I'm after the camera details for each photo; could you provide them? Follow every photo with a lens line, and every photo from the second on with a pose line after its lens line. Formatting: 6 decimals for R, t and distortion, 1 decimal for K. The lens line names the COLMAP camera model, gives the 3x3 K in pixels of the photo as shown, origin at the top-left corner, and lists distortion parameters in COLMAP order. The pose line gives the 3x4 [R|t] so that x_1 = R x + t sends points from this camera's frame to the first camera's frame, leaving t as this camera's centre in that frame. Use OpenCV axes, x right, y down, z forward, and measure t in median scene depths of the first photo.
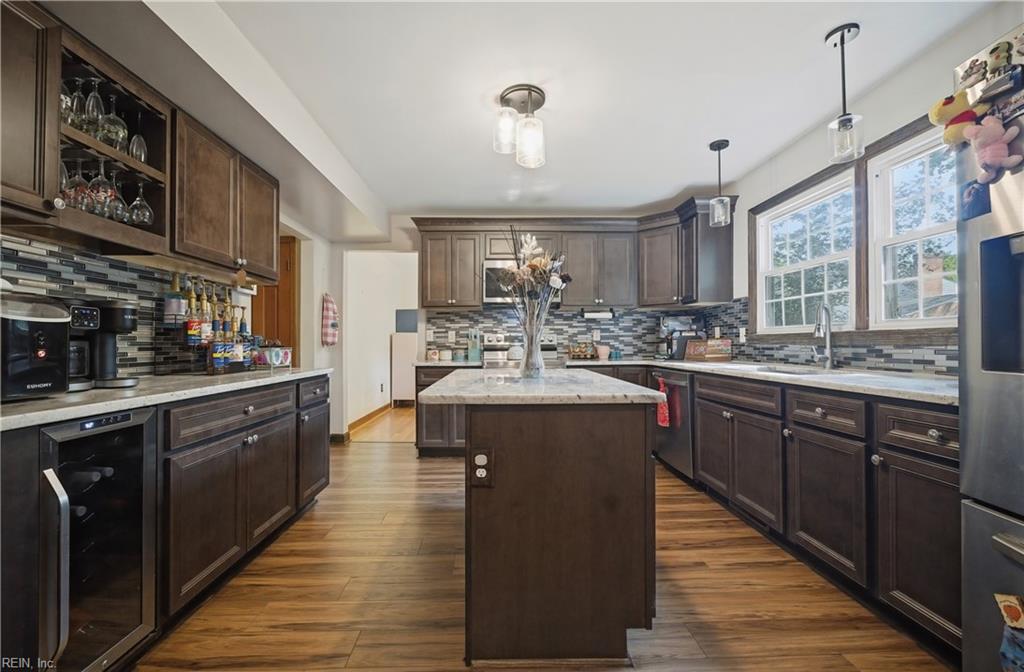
lens RADIAL K [[401.3, 0, 508.5], [0, 401.3, 343.6], [0, 0, 1]] dist [-0.000554, 0.001283]
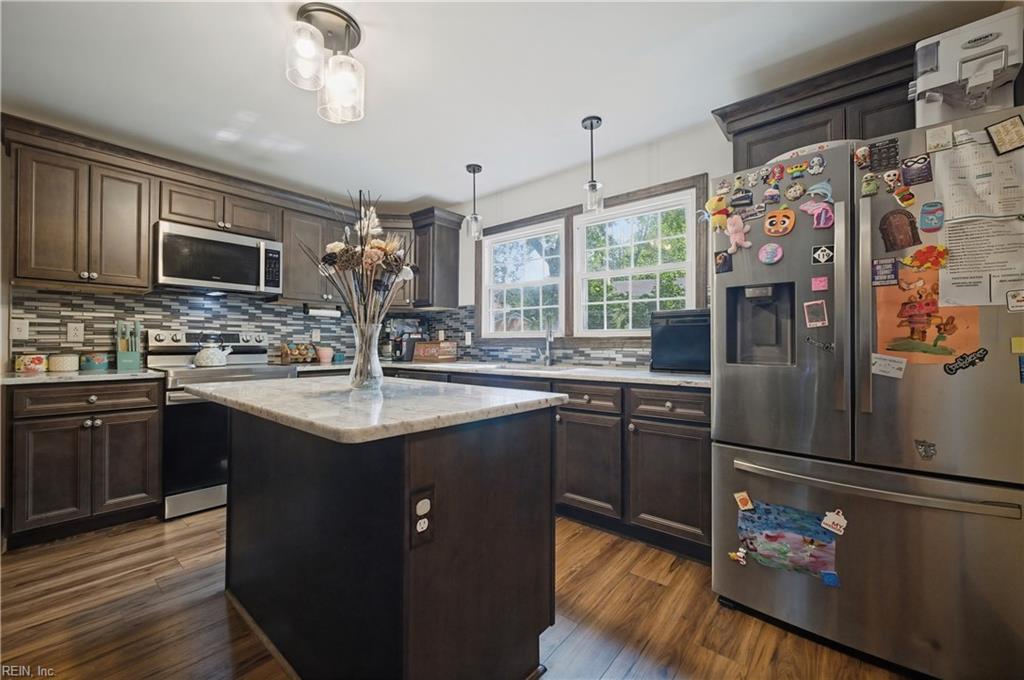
lens RADIAL K [[401.3, 0, 494.2], [0, 401.3, 342.5], [0, 0, 1]] dist [-0.000554, 0.001283]
pose [[0.678853, 0.008866, 0.734221, -0.211083], [-0.005220, 0.999960, -0.007248, -0.001588], [-0.734256, 0.001088, 0.678872, 0.167660]]
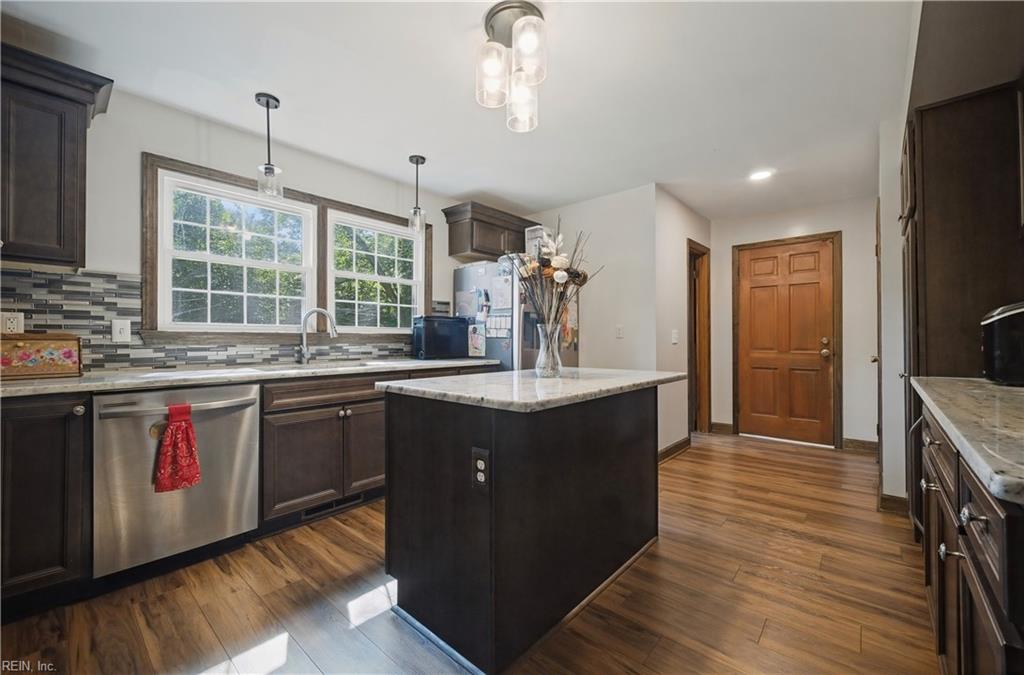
lens RADIAL K [[401.3, 0, 496.8], [0, 401.3, 335.5], [0, 0, 1]] dist [-0.000554, 0.001283]
pose [[-0.719073, 0.017313, 0.694719, -0.315496], [0.008133, 0.999831, -0.016498, 0.002092], [-0.694887, -0.006213, -0.719092, 1.053255]]
